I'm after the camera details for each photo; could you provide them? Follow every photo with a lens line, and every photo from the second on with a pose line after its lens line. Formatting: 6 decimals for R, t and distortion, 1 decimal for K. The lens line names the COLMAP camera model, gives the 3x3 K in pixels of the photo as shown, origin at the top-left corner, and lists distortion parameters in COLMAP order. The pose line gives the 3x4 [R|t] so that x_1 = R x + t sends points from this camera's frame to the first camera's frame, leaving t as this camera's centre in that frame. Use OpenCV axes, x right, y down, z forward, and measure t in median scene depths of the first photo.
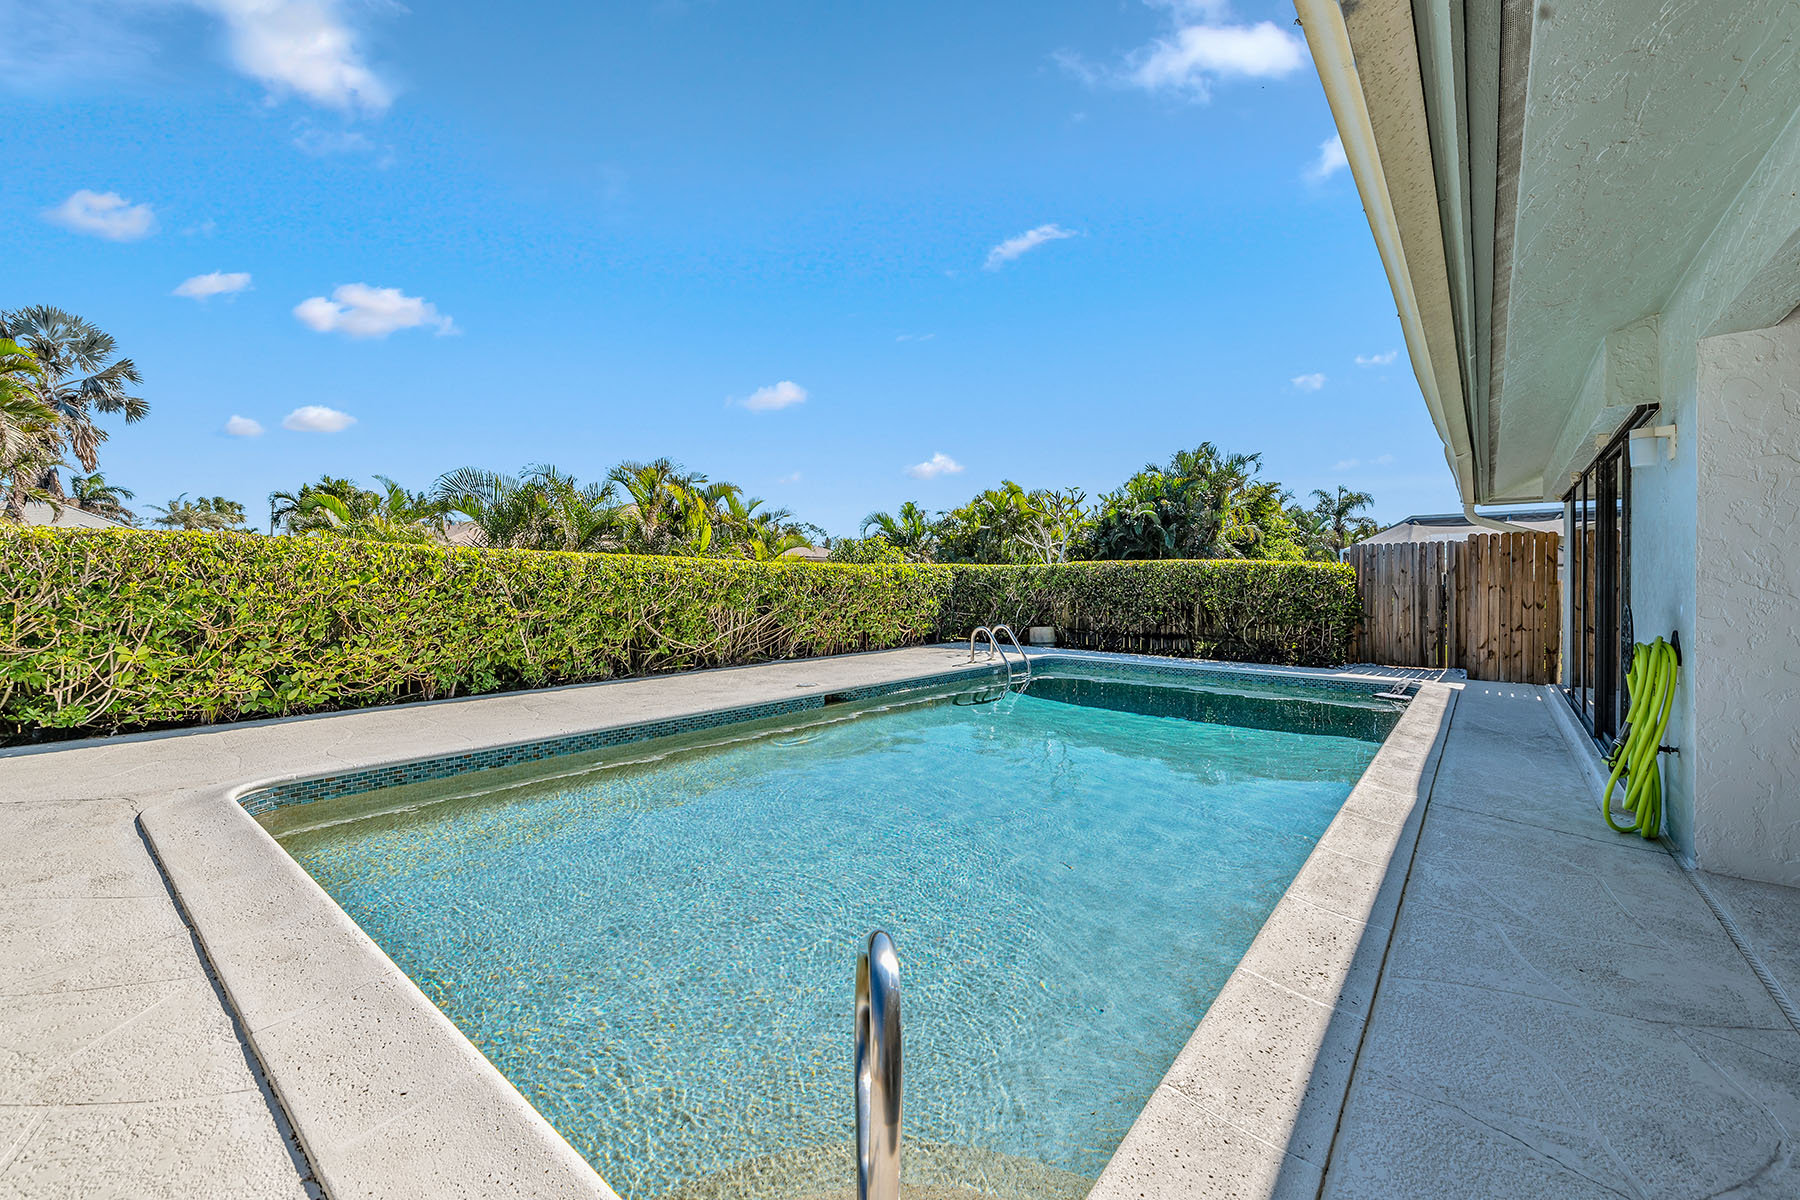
lens RADIAL K [[705.0, 0, 912.2], [0, 705.0, 587.1], [0, 0, 1]] dist [0.008437, -0.000828]
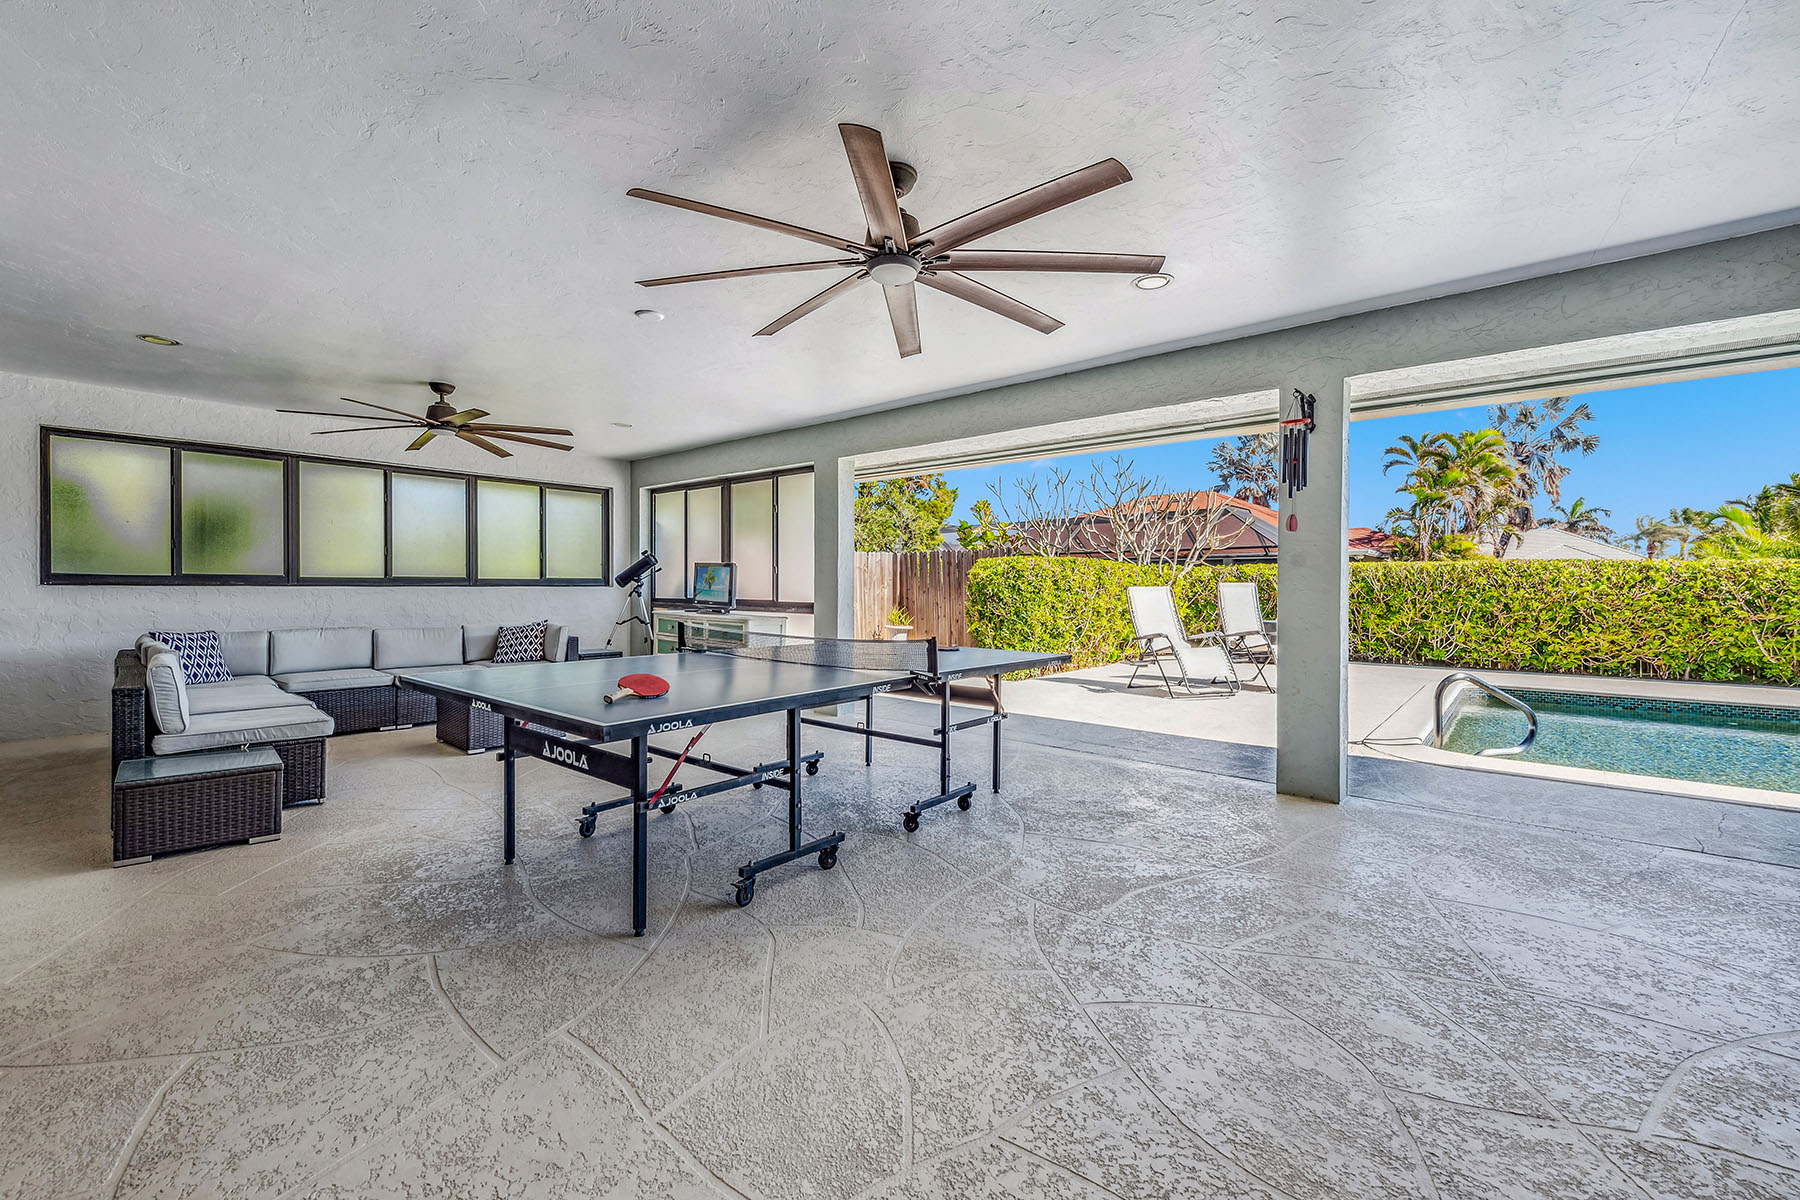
lens RADIAL K [[744.7, 0, 900.3], [0, 744.7, 590.0], [0, 0, 1]] dist [0.012870, -0.002291]
pose [[-0.032653, -0.003713, -0.999460, 0.507327], [-0.011293, 0.999931, -0.003346, 0.010804], [0.999403, 0.011178, -0.032692, -0.239873]]
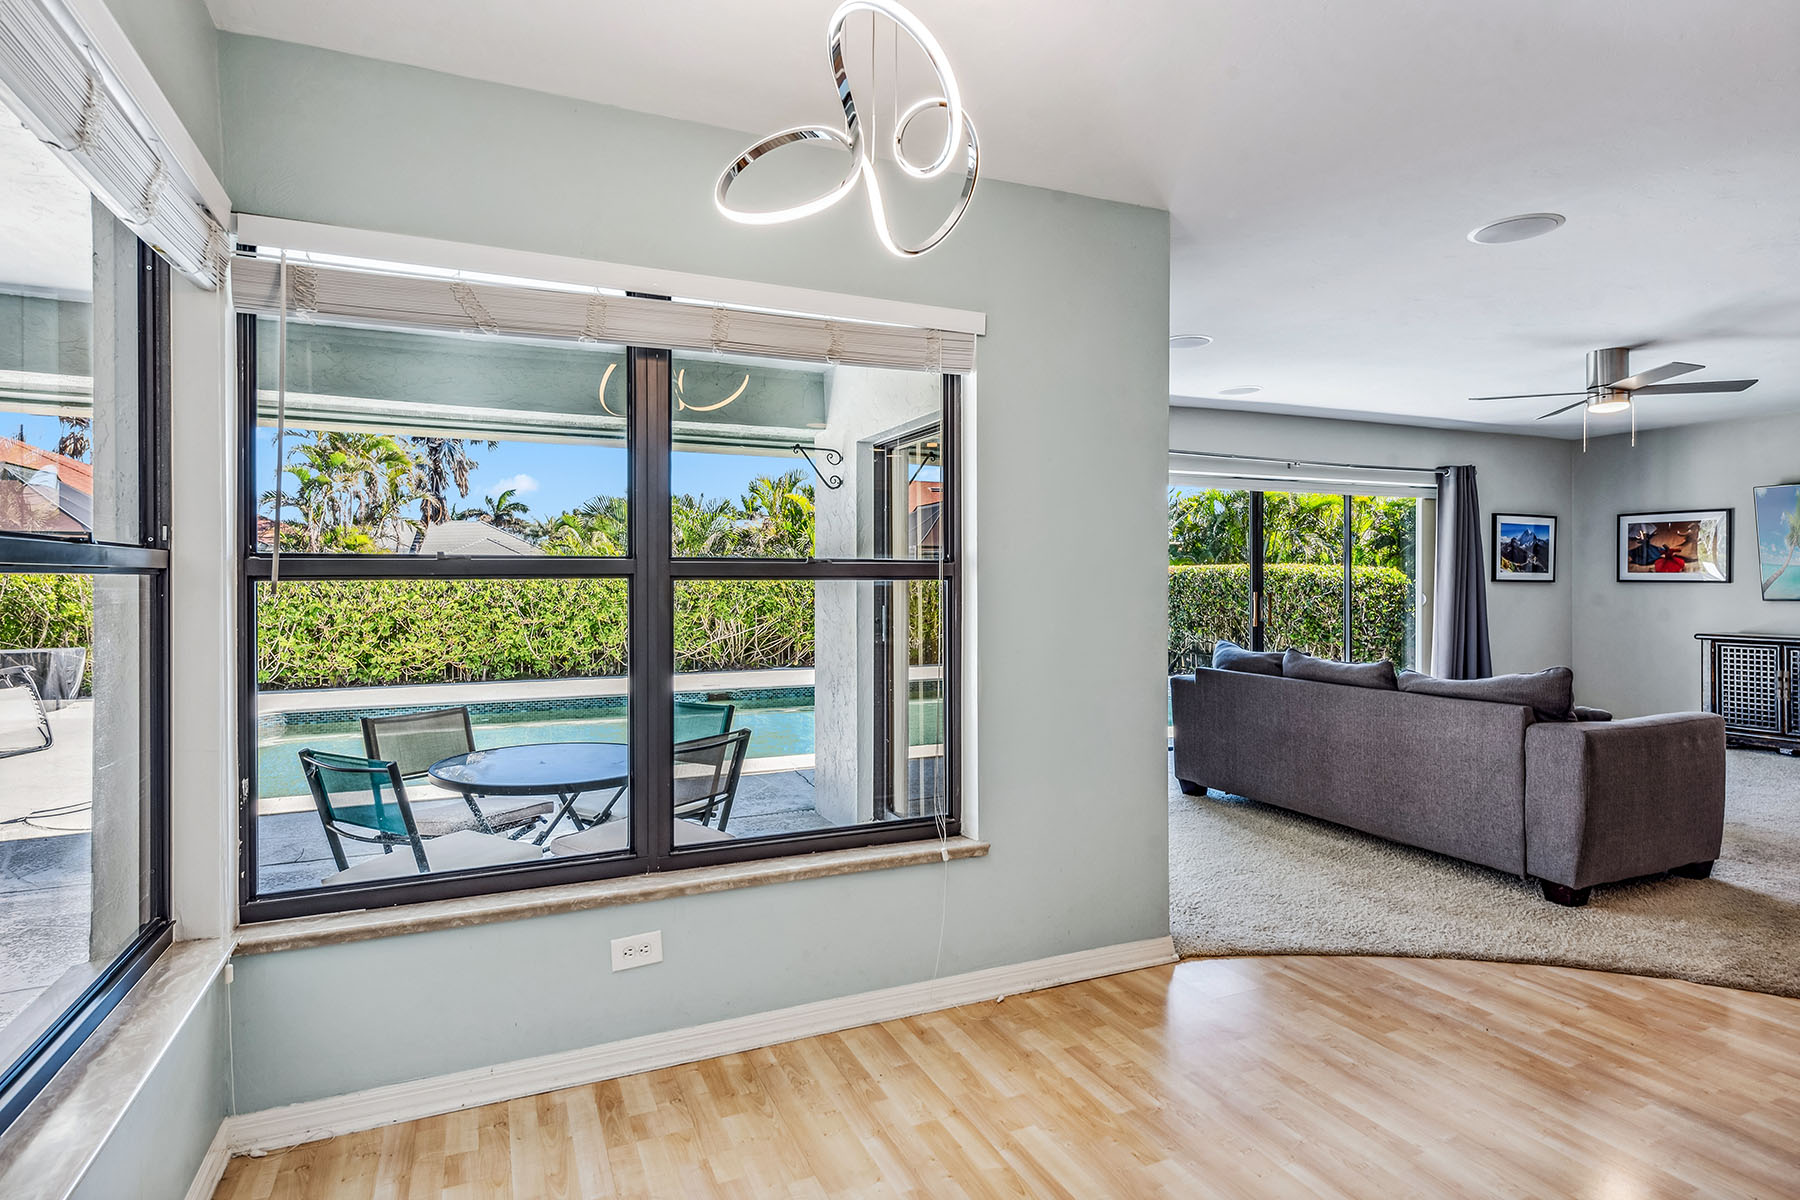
lens RADIAL K [[945.0, 0, 912.4], [0, 945.0, 586.1], [0, 0, 1]] dist [0.015326, 0.001401]
pose [[0.890012, -0.006143, -0.455896, 0.646756], [0.004181, 0.999977, -0.005311, -0.010441], [0.455918, 0.002820, 0.890017, -0.175847]]
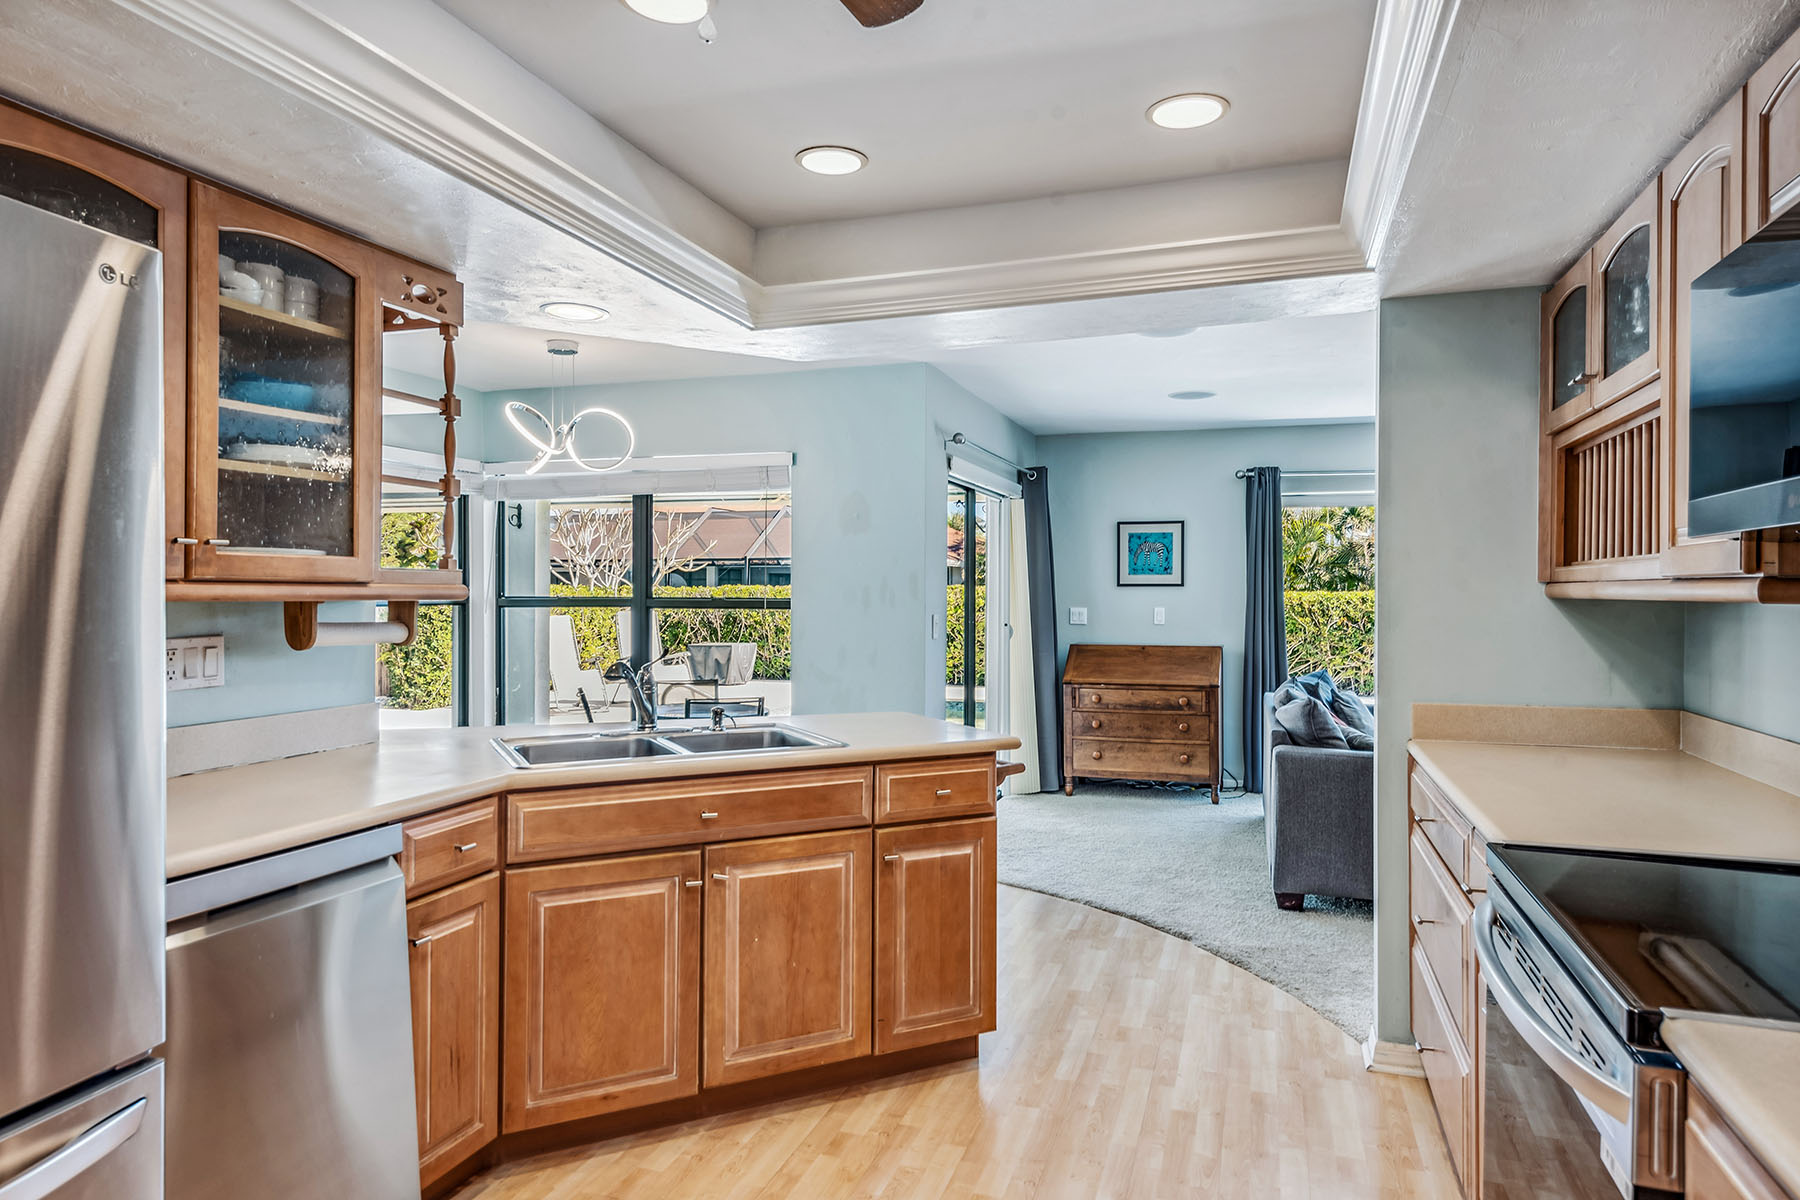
lens RADIAL K [[1091.4, 0, 902.5], [0, 1091.4, 602.7], [0, 0, 1]] dist [-0.002720, -0.000370]
pose [[0.337404, 0.000914, -0.941359, 1.074117], [-0.006007, 0.999981, -0.001182, -0.016685], [0.941341, 0.006053, 0.337403, -0.046874]]
